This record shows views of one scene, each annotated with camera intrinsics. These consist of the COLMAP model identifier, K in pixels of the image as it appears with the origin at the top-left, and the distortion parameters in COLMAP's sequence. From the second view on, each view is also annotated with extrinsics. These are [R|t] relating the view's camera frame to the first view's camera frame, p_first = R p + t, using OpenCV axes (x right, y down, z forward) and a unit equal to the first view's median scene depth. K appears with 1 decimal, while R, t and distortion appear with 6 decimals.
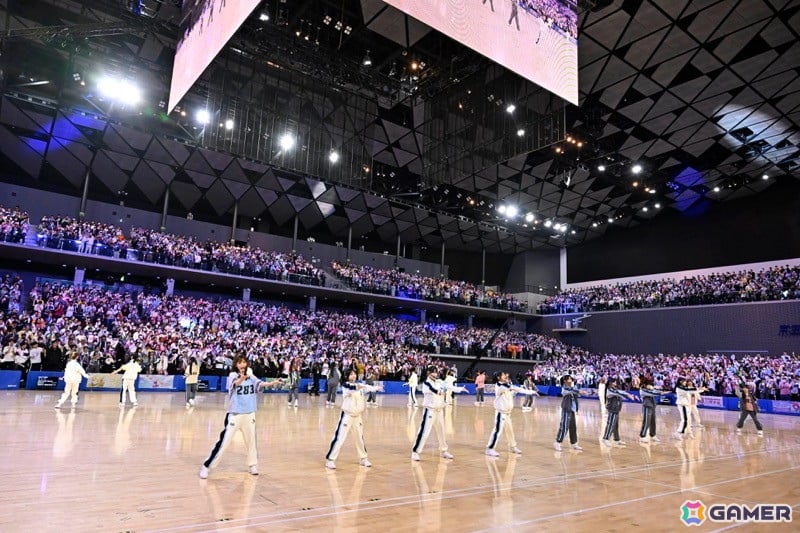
lens RADIAL K [[545.6, 0, 398.6], [0, 545.6, 264.6], [0, 0, 1]] dist [0.004138, 0.002282]
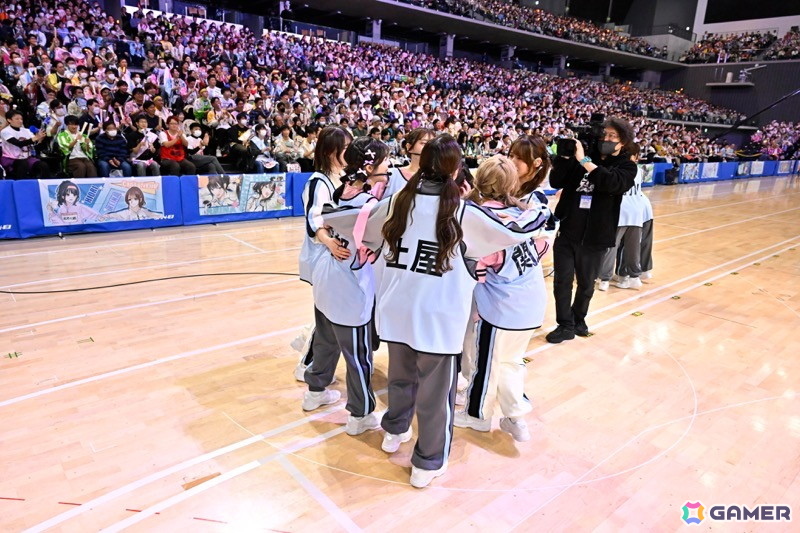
lens RADIAL K [[545.6, 0, 398.6], [0, 545.6, 264.6], [0, 0, 1]] dist [0.004138, 0.002282]
pose [[0.996488, -0.019375, 0.081467, -0.282219], [-0.017373, 0.903863, 0.427470, 0.024930], [-0.081917, -0.427384, 0.900351, 0.210916]]
